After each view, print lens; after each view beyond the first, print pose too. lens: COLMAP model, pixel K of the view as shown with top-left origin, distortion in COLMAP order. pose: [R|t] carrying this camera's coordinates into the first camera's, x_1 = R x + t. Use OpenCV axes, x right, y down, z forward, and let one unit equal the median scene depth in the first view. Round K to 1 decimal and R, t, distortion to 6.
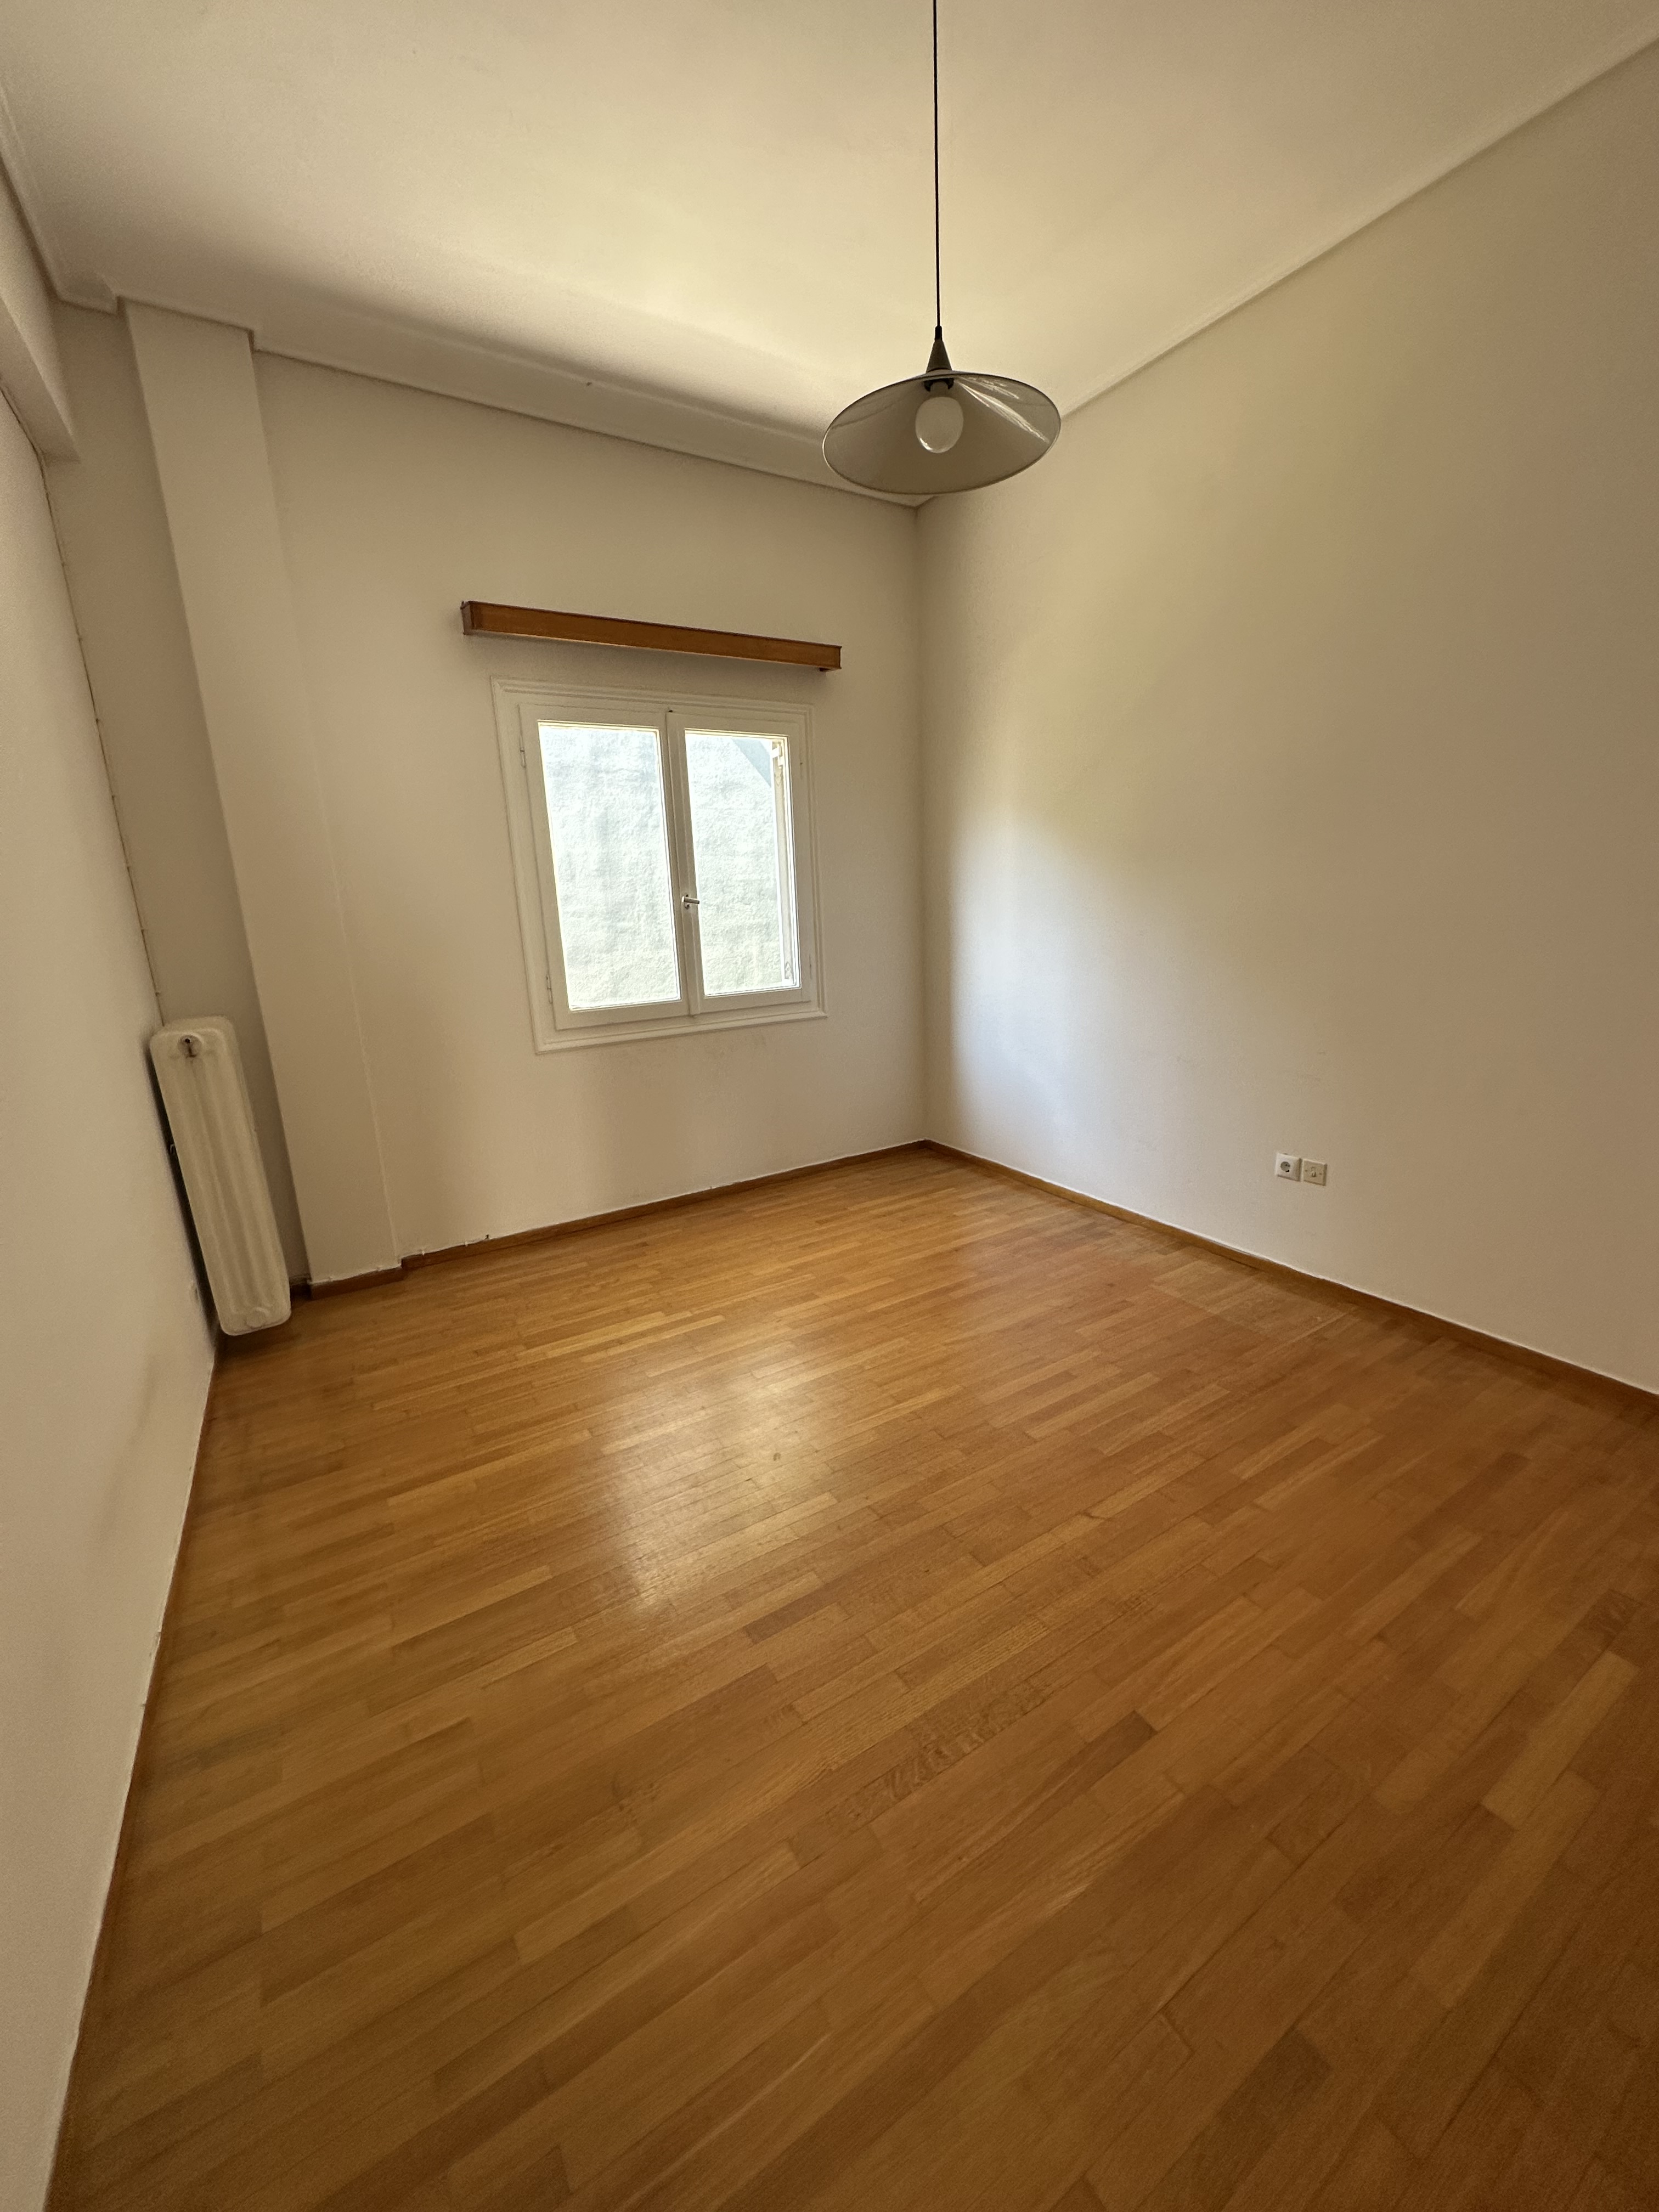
lens RADIAL K [[883.3, 0, 828.2], [0, 883.3, 1097.8], [0, 0, 1]] dist [-0.004572, 0.000444]
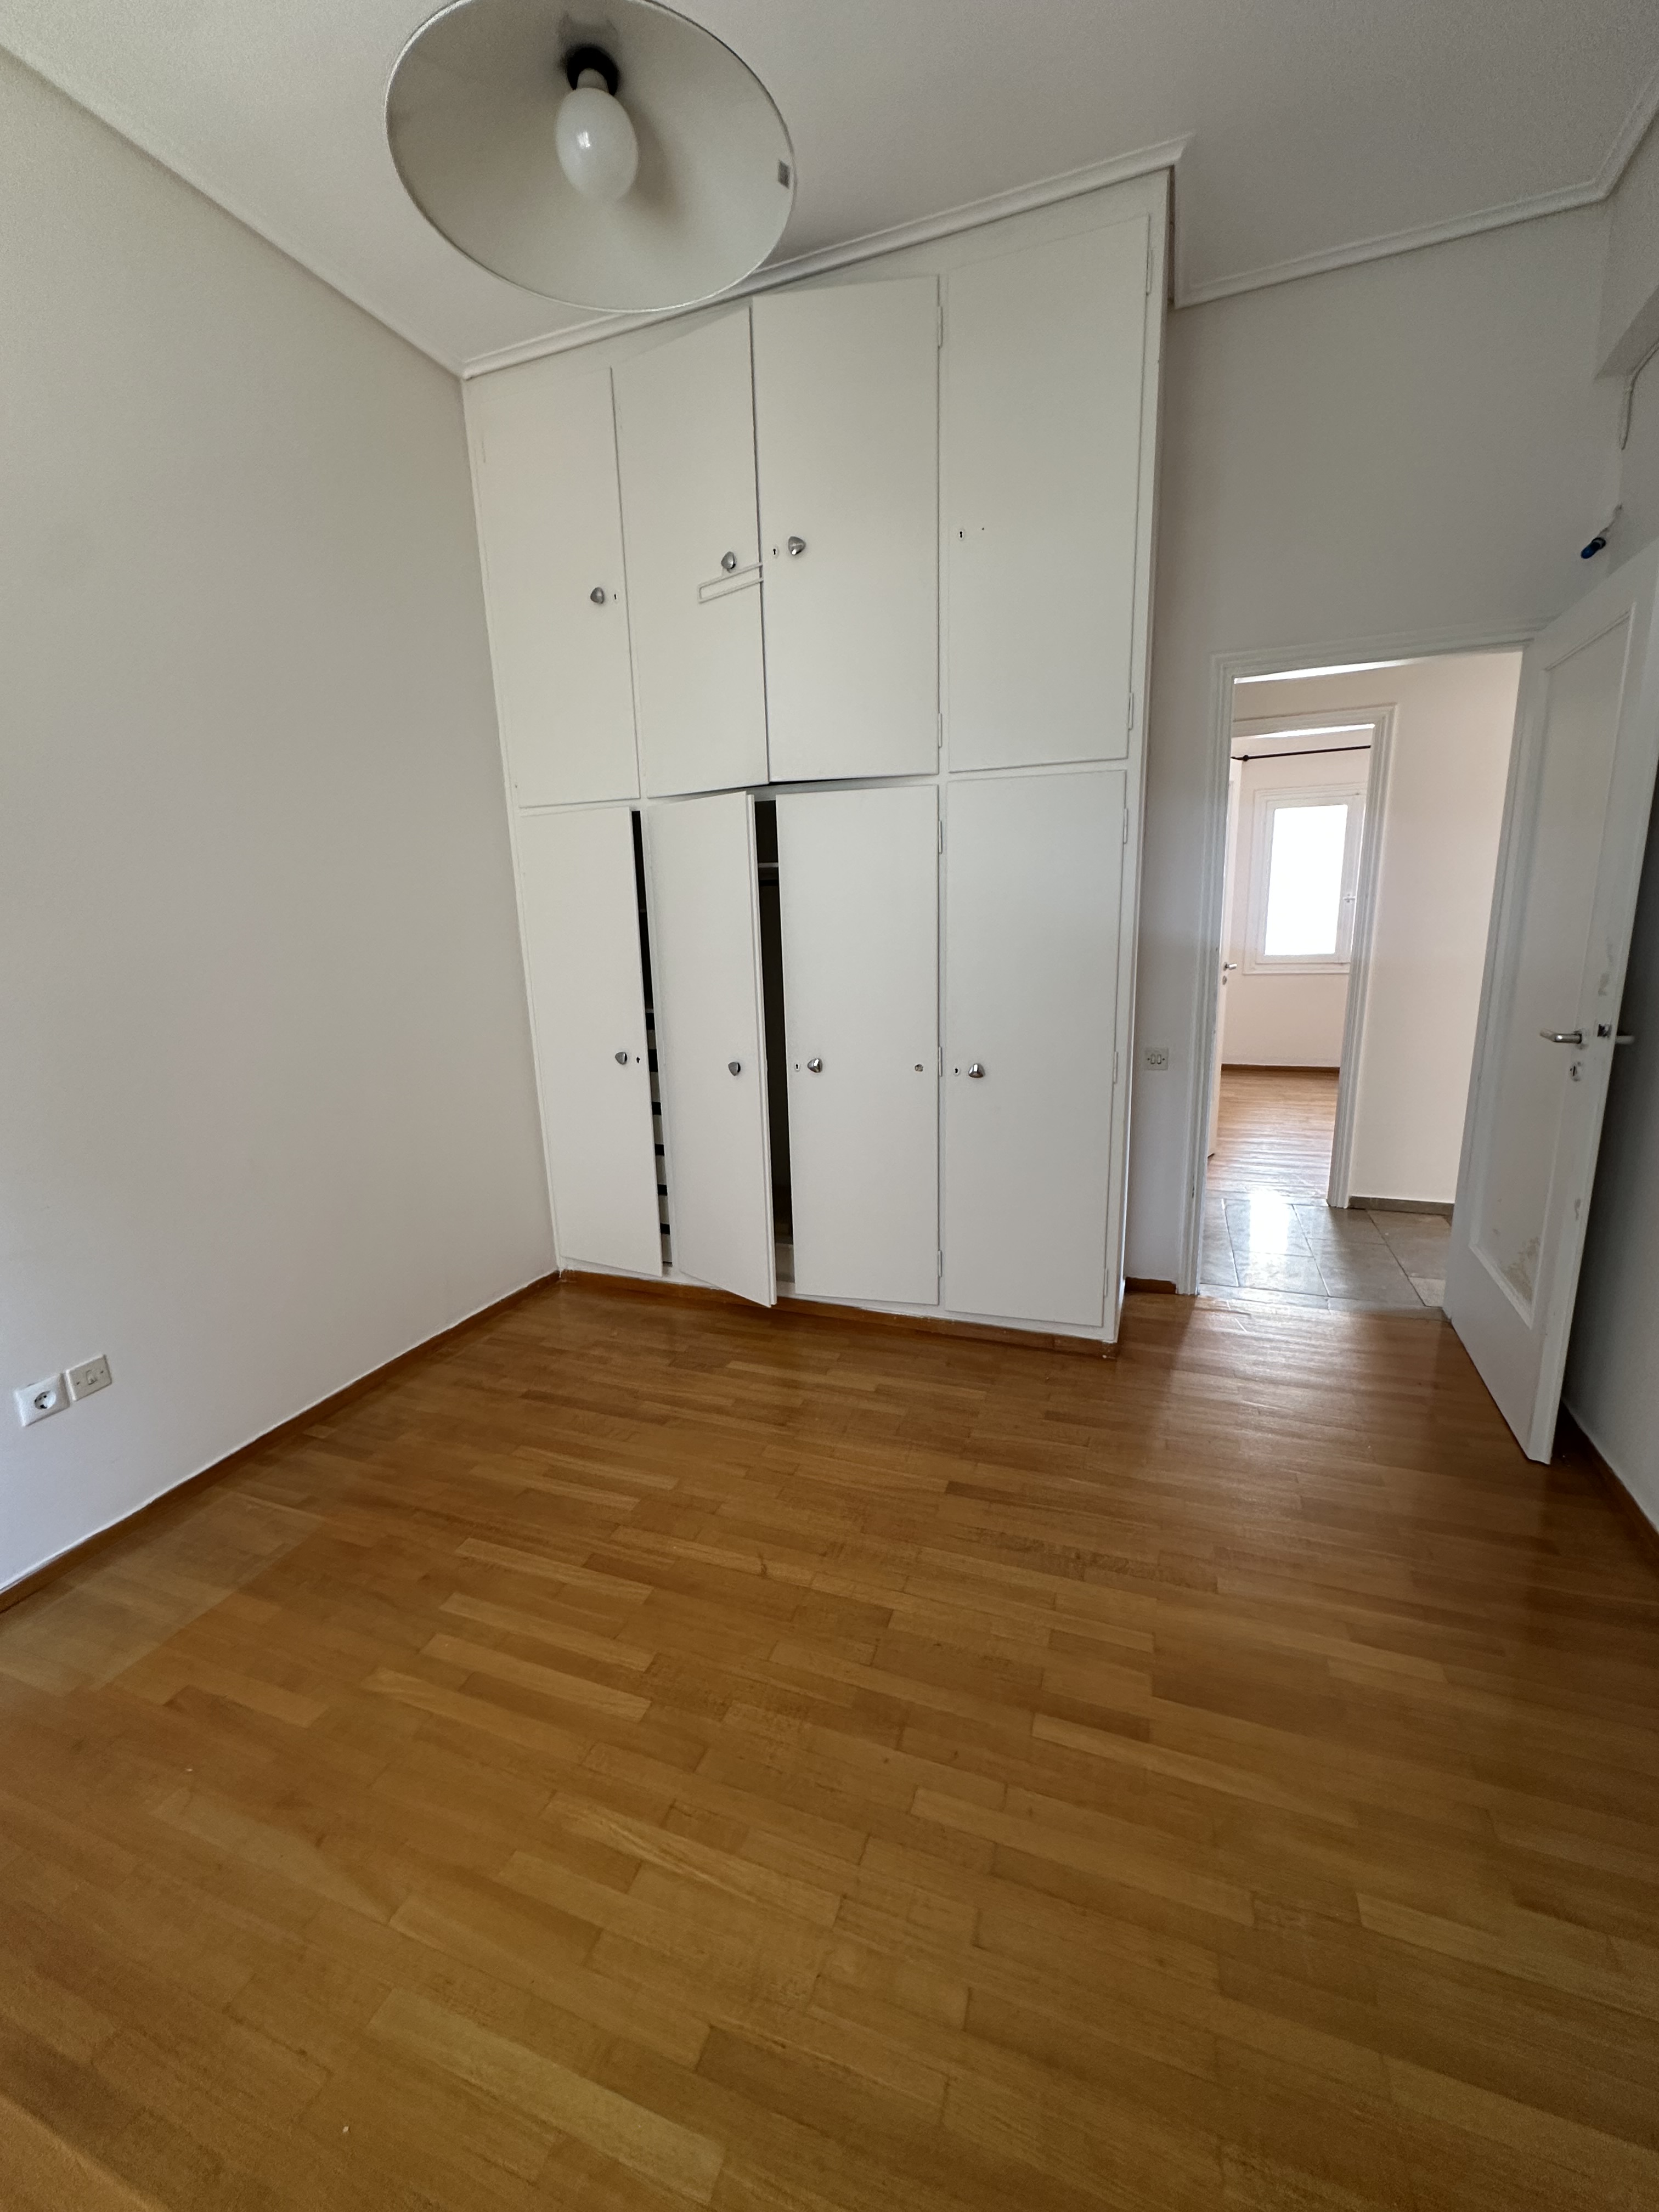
lens RADIAL K [[883.3, 0, 831.4], [0, 883.3, 1104.9], [0, 0, 1]] dist [-0.004572, 0.000444]
pose [[-0.613182, -0.111129, 0.782086, -0.498625], [0.229784, 0.922150, 0.311190, -0.310098], [-0.755782, 0.370527, -0.539910, 1.431864]]
